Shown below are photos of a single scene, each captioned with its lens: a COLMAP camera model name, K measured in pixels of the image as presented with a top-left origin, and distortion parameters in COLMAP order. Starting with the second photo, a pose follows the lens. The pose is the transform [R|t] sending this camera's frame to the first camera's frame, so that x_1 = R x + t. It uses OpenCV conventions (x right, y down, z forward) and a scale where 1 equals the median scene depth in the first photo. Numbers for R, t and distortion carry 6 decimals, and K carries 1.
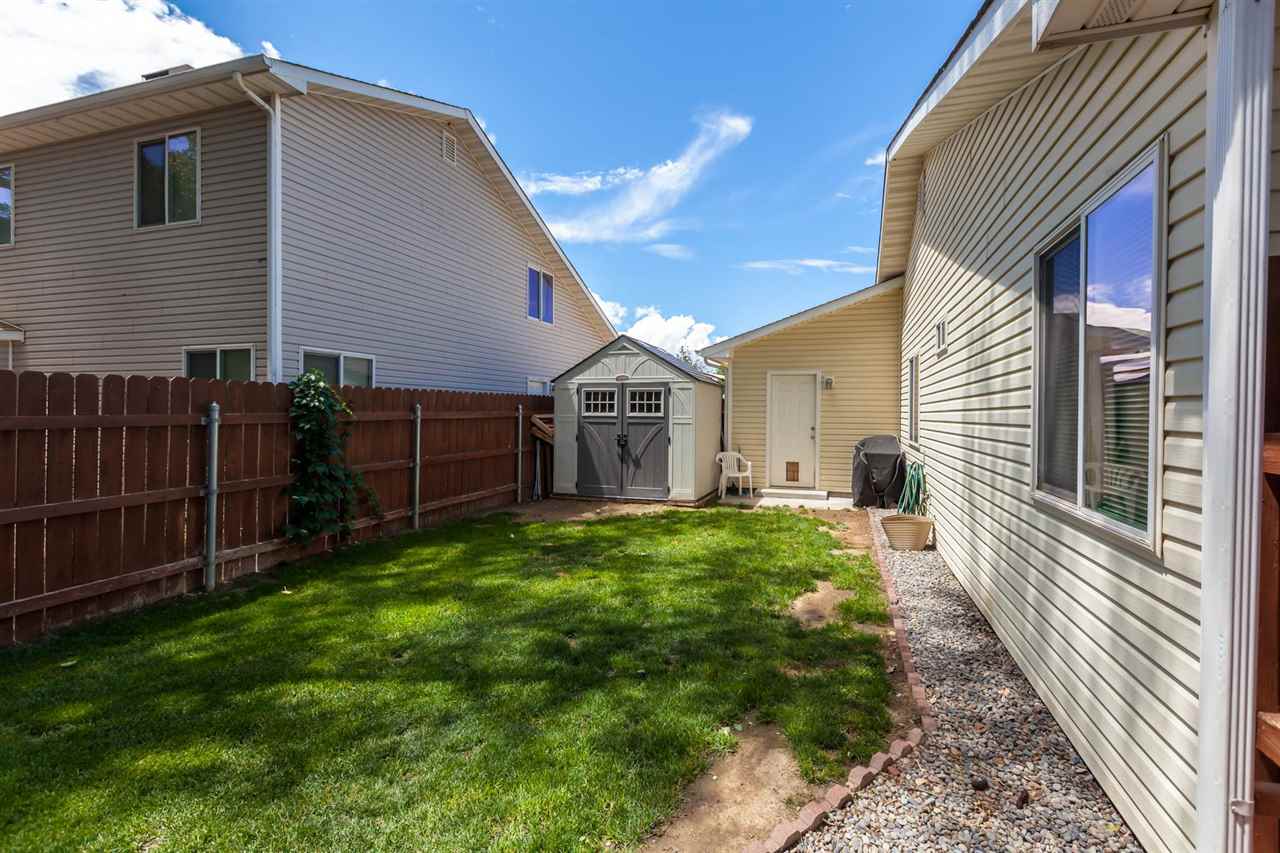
lens RADIAL K [[574.0, 0, 669.4], [0, 574.0, 414.5], [0, 0, 1]] dist [-0.002679, 0.000145]
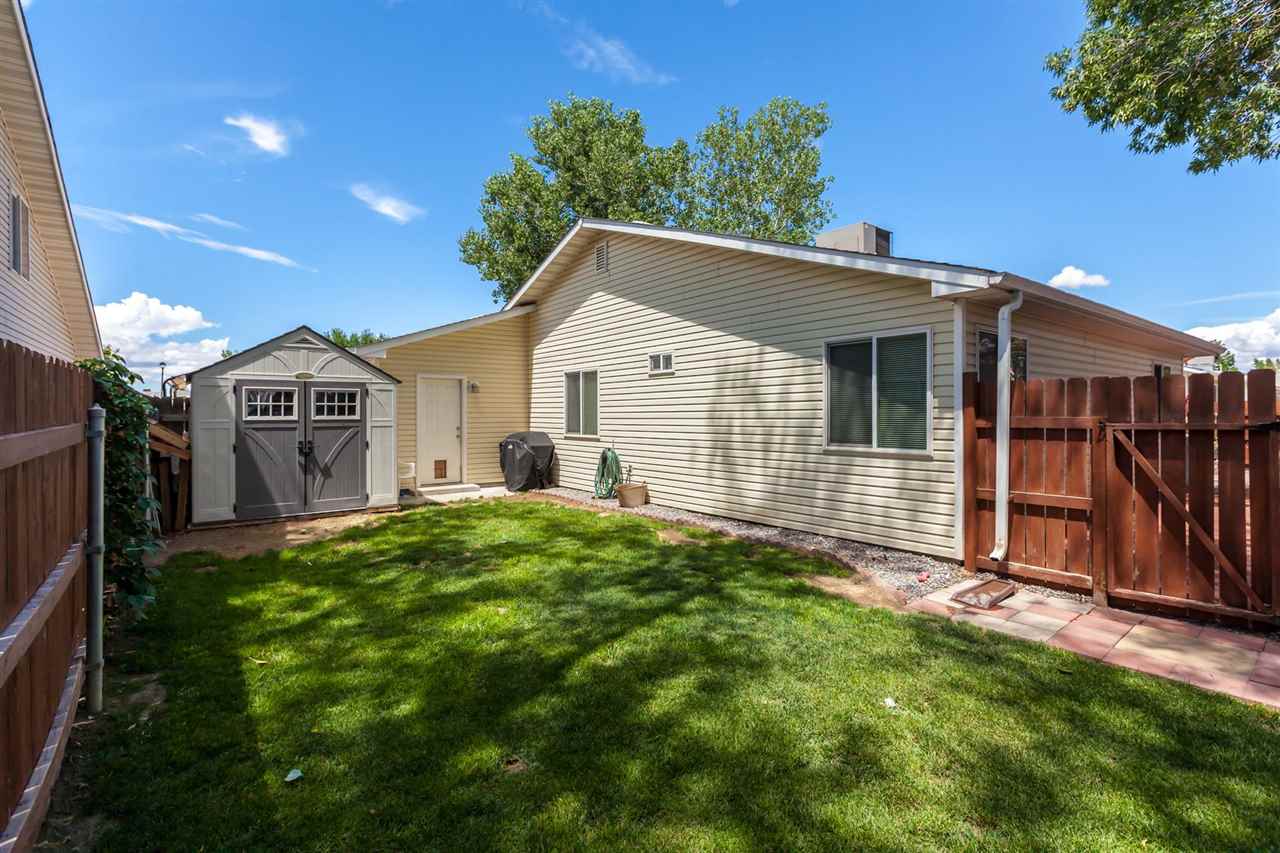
lens RADIAL K [[576.1, 0, 637.8], [0, 576.1, 424.6], [0, 0, 1]] dist [0.001108, 0.000322]
pose [[0.580112, -0.025129, 0.814149, -0.511835], [0.011396, 0.999677, 0.022735, -0.004092], [-0.814457, -0.003911, 0.580211, 0.090632]]
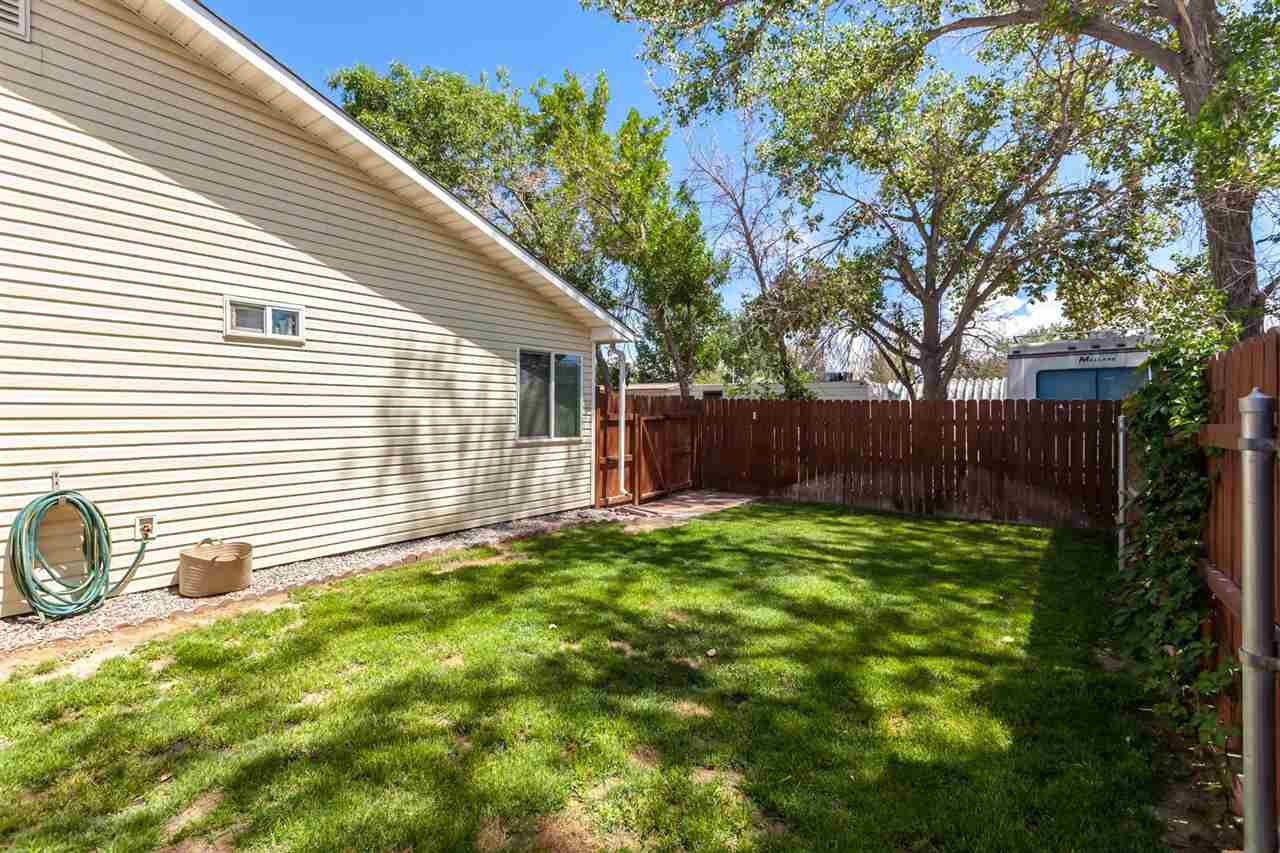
lens RADIAL K [[595.2, 0, 630.5], [0, 595.2, 414.0], [0, 0, 1]] dist [-0.001861, -0.000132]
pose [[-0.941241, -0.019879, 0.337151, -0.222904], [-0.016708, 0.999785, 0.012304, -0.008020], [-0.337323, 0.005948, -0.941370, 1.048065]]
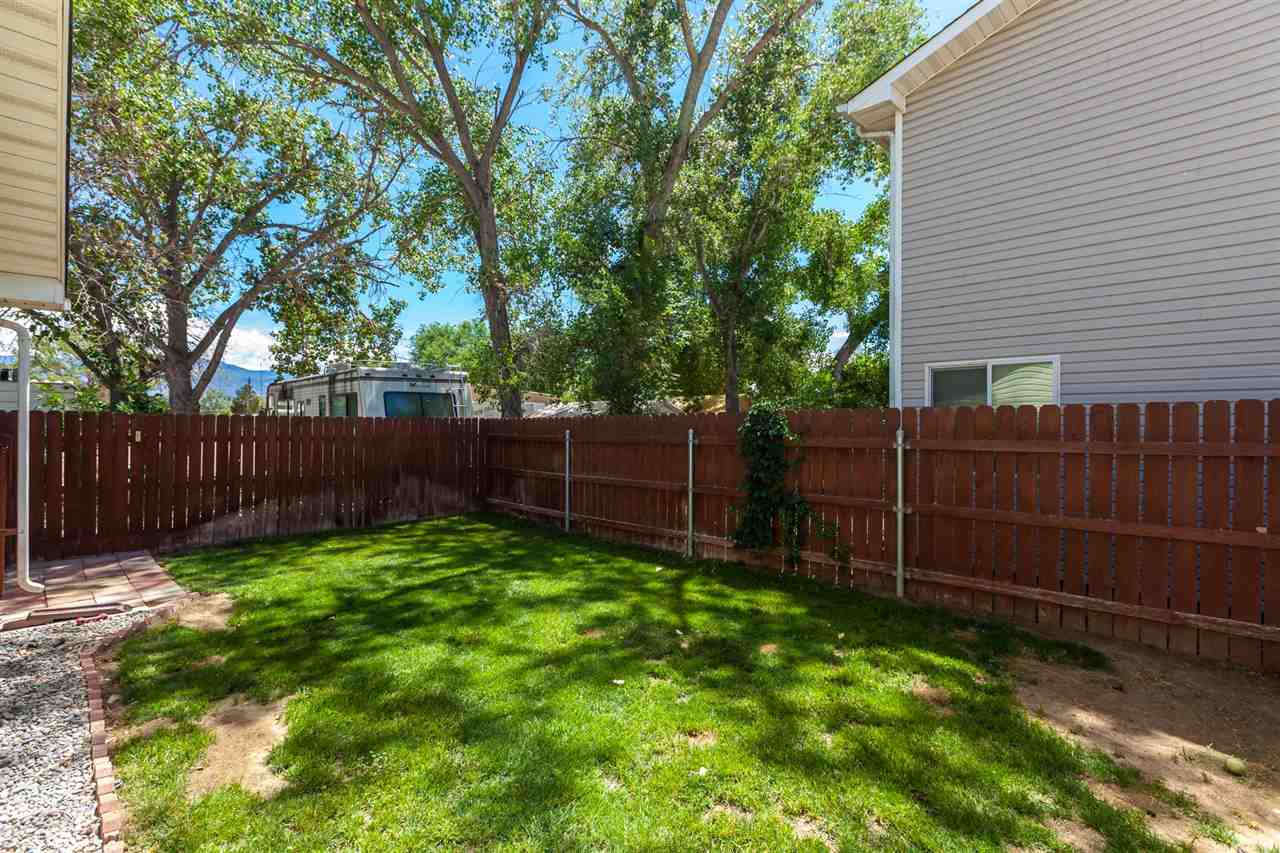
lens RADIAL K [[576.1, 0, 637.8], [0, 576.1, 424.6], [0, 0, 1]] dist [0.001108, 0.000322]
pose [[-0.463464, -0.010039, -0.886059, 0.316600], [-0.011817, 0.999917, -0.005148, -0.014796], [0.886037, 0.008085, -0.463544, 0.842556]]
